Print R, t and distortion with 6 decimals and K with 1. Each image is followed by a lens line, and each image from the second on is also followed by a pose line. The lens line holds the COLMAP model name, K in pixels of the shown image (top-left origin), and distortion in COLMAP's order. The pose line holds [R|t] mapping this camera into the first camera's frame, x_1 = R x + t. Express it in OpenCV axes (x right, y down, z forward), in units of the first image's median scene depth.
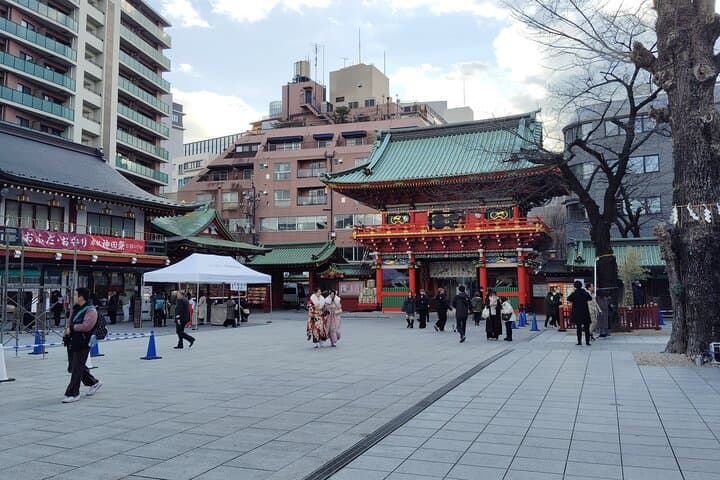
lens RADIAL K [[585.3, 0, 360.0], [0, 585.3, 240.0], [0, 0, 1]] dist [0.097689, -0.183523]
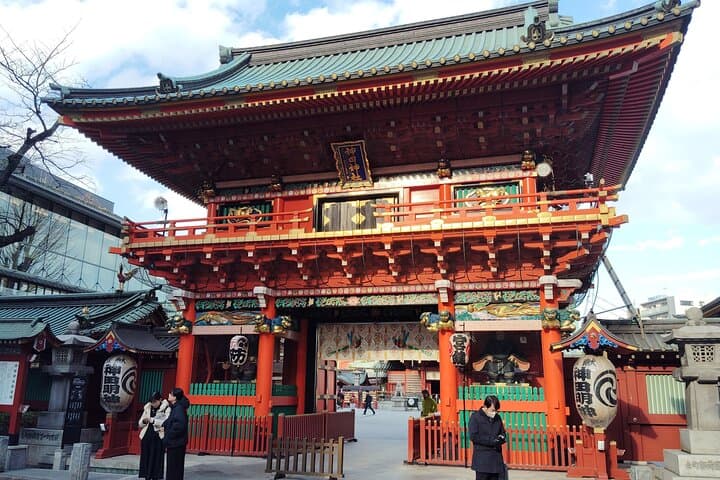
lens RADIAL K [[585.3, 0, 360.0], [0, 585.3, 240.0], [0, 0, 1]] dist [0.097689, -0.183523]
pose [[0.993836, 0.049924, 0.098980, 0.110339], [-0.031293, 0.982884, -0.181547, 0.057707], [-0.106349, 0.177331, 0.978388, 0.610962]]
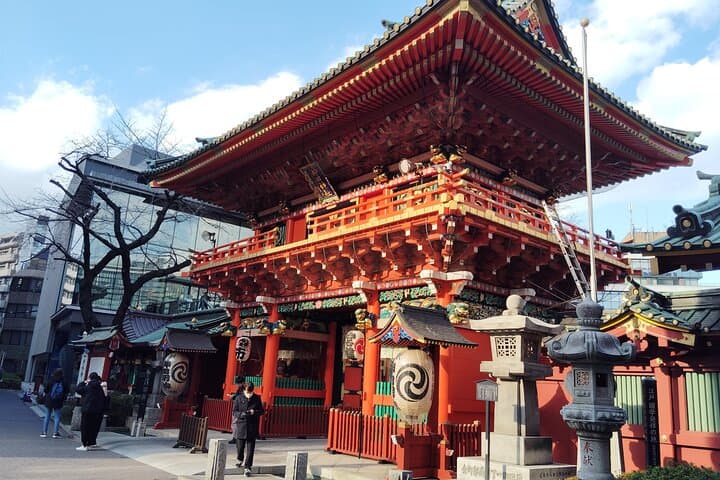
lens RADIAL K [[582.2, 0, 357.9], [0, 582.2, 226.0], [0, 0, 1]] dist [0.087700, -0.118695]
pose [[0.887841, -0.066689, -0.455292, 0.373063], [-0.029394, 0.979202, -0.200748, 0.056248], [0.459211, 0.191616, 0.867415, 0.623891]]
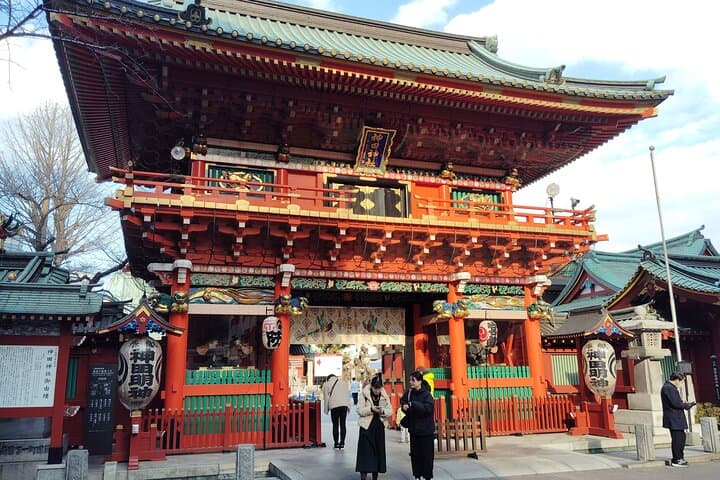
lens RADIAL K [[589.3, 0, 369.0], [0, 589.3, 234.6], [0, 0, 1]] dist [0.102683, -0.176635]
pose [[0.742981, 0.150254, 0.652229, -0.118626], [-0.036185, 0.982068, -0.185020, 0.066666], [-0.668333, 0.113865, 0.735095, 0.705068]]
